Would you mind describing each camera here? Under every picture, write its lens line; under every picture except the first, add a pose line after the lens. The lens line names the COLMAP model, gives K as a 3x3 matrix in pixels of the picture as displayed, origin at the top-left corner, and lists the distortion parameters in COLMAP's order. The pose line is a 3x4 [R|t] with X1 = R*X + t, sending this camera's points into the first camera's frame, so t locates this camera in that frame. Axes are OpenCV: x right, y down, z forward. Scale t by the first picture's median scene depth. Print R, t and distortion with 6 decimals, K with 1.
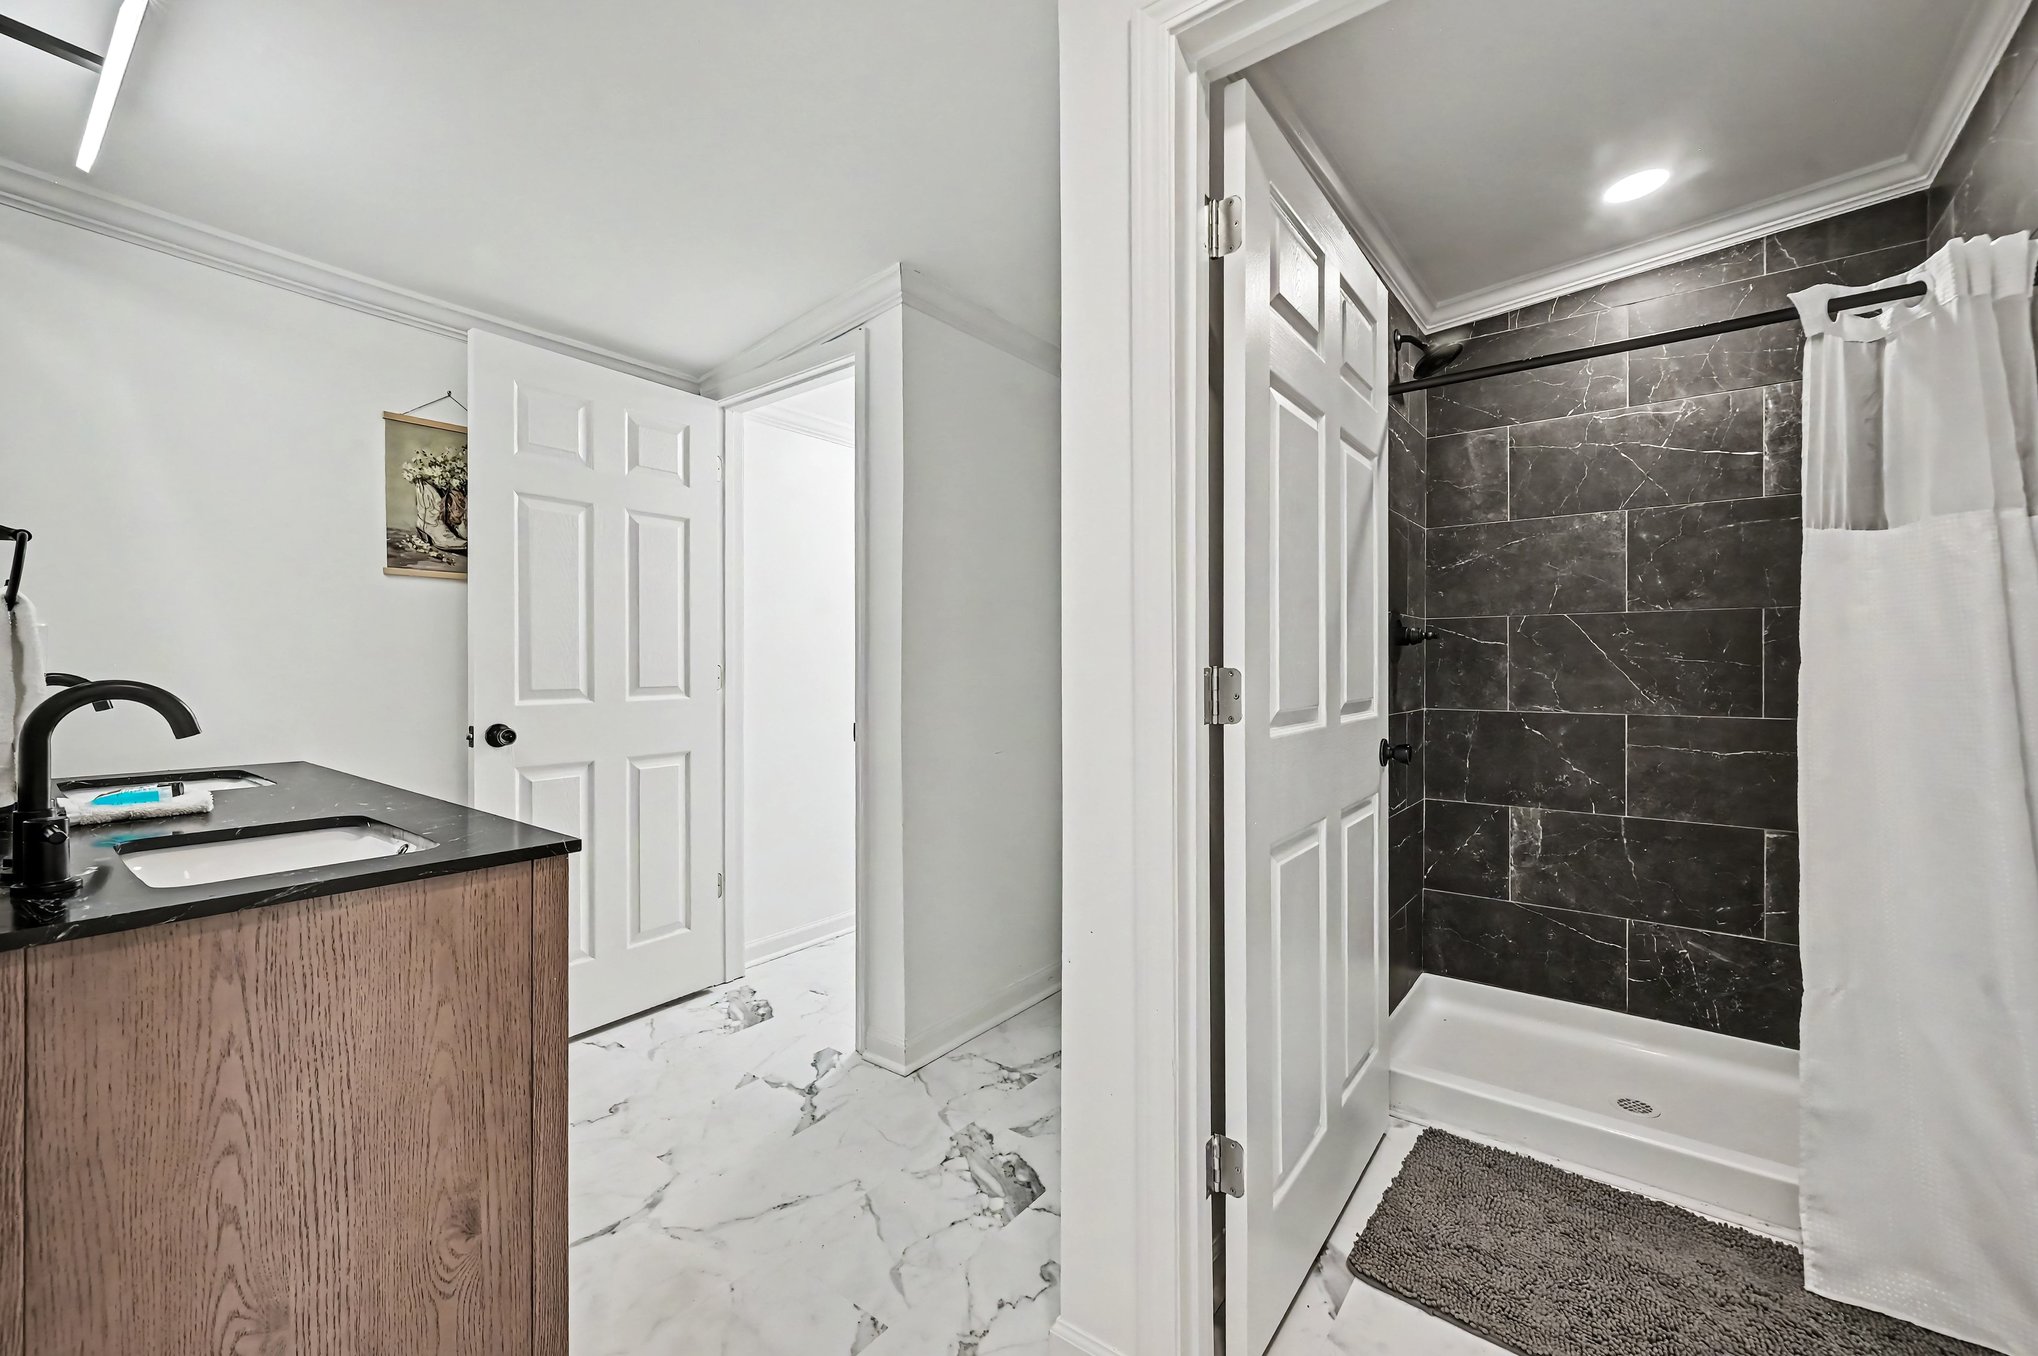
lens RADIAL K [[808.5, 0, 1014.9], [0, 808.5, 674.9], [0, 0, 1]] dist [0.000613, 0.000065]
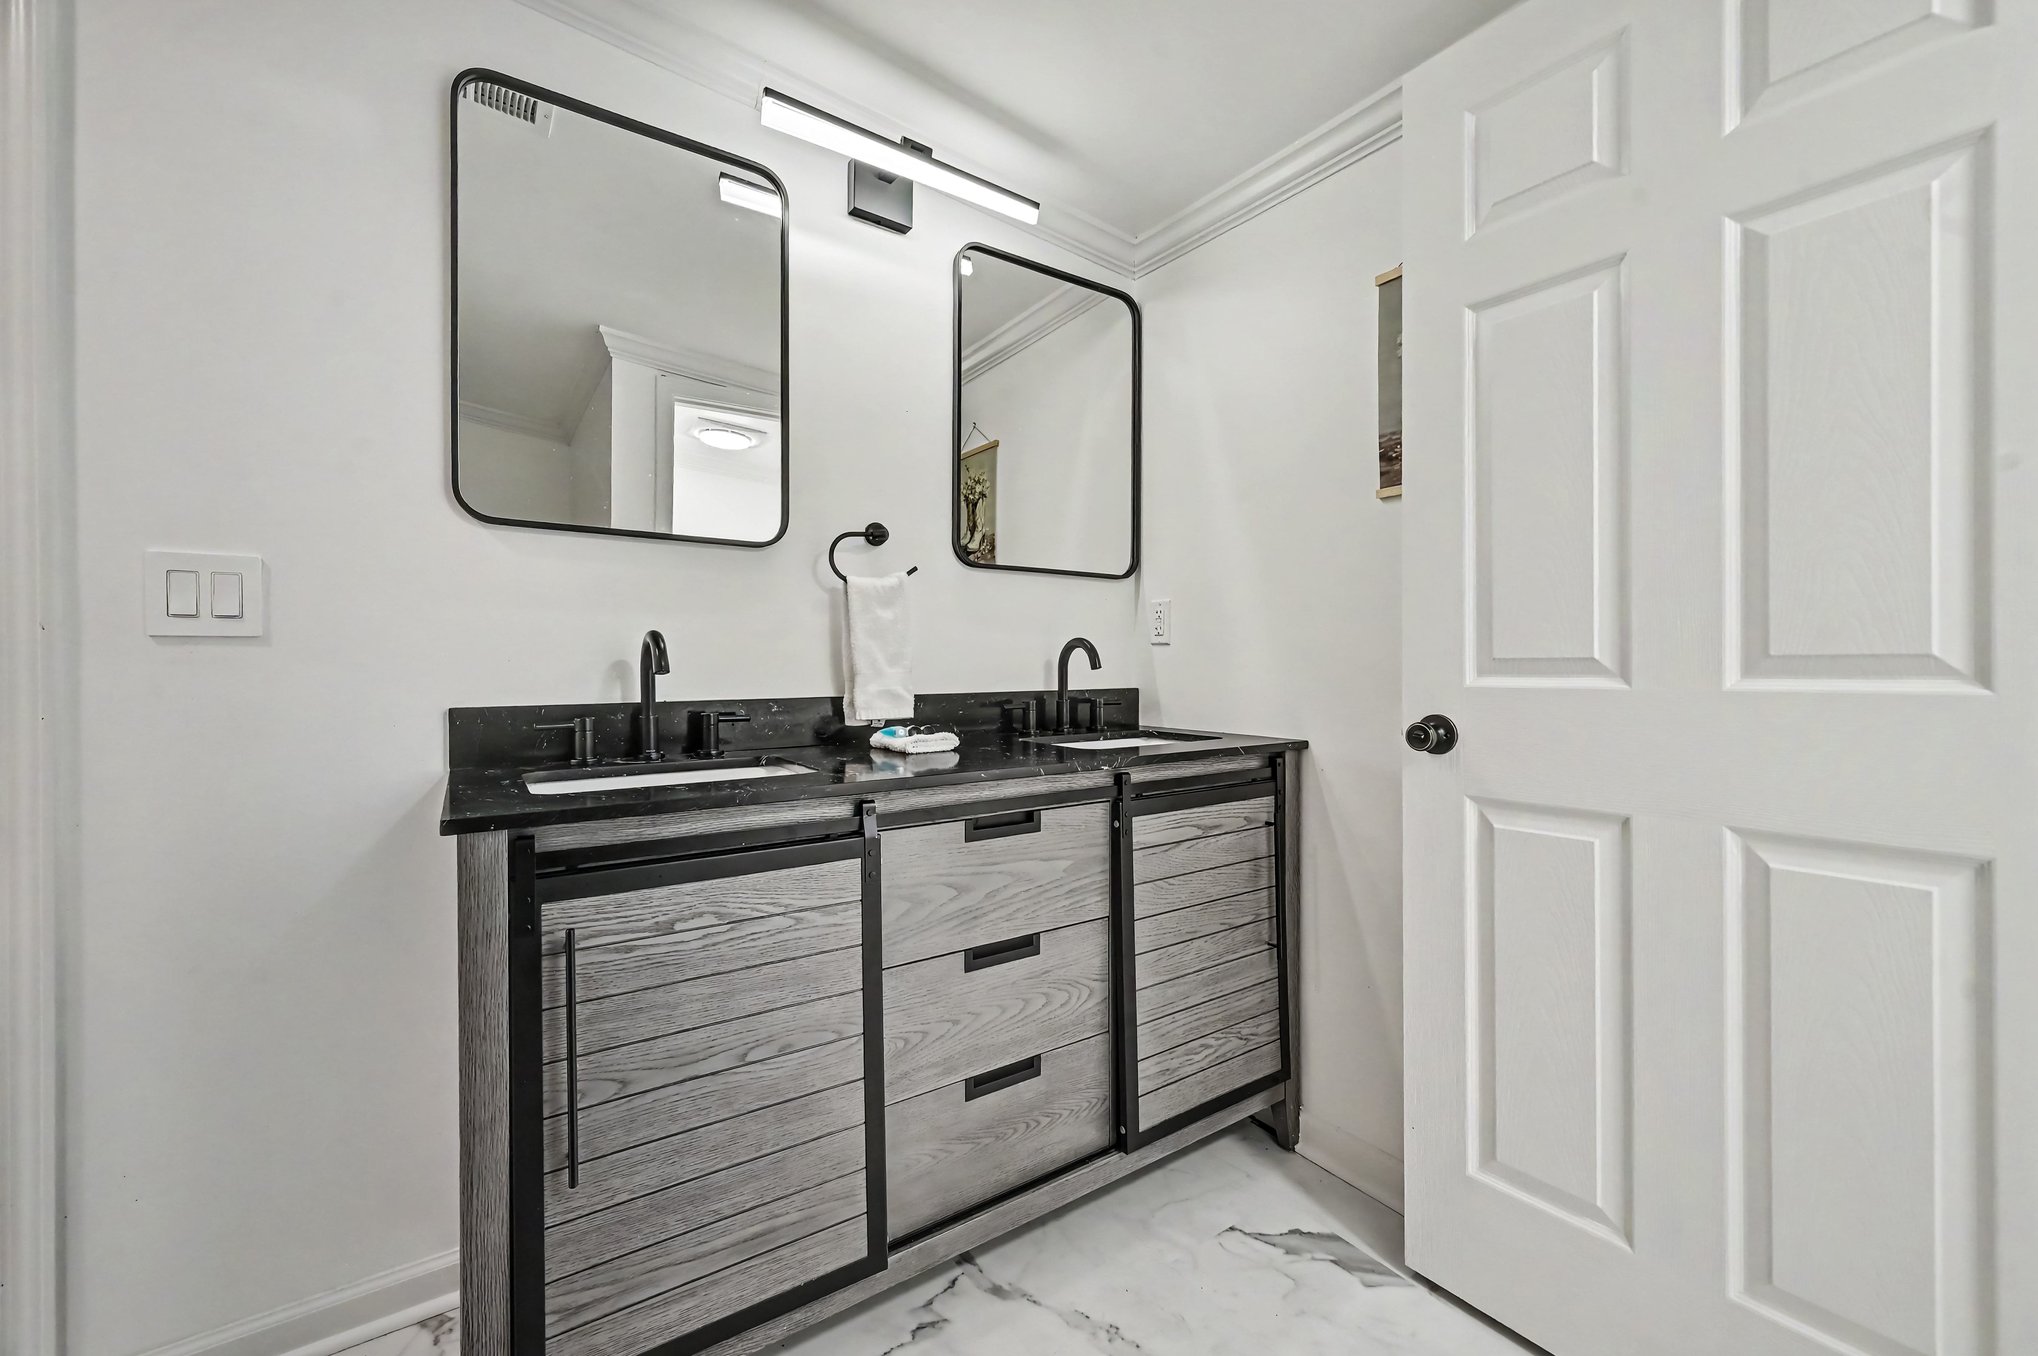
lens RADIAL K [[813.6, 0, 1030.9], [0, 813.6, 671.9], [0, 0, 1]] dist [0.000186, 0.000058]
pose [[-0.301908, 0.008945, -0.953295, 0.016602], [-0.008477, 0.999891, 0.012067, 0.022347], [0.953299, 0.011724, -0.301799, 0.825094]]
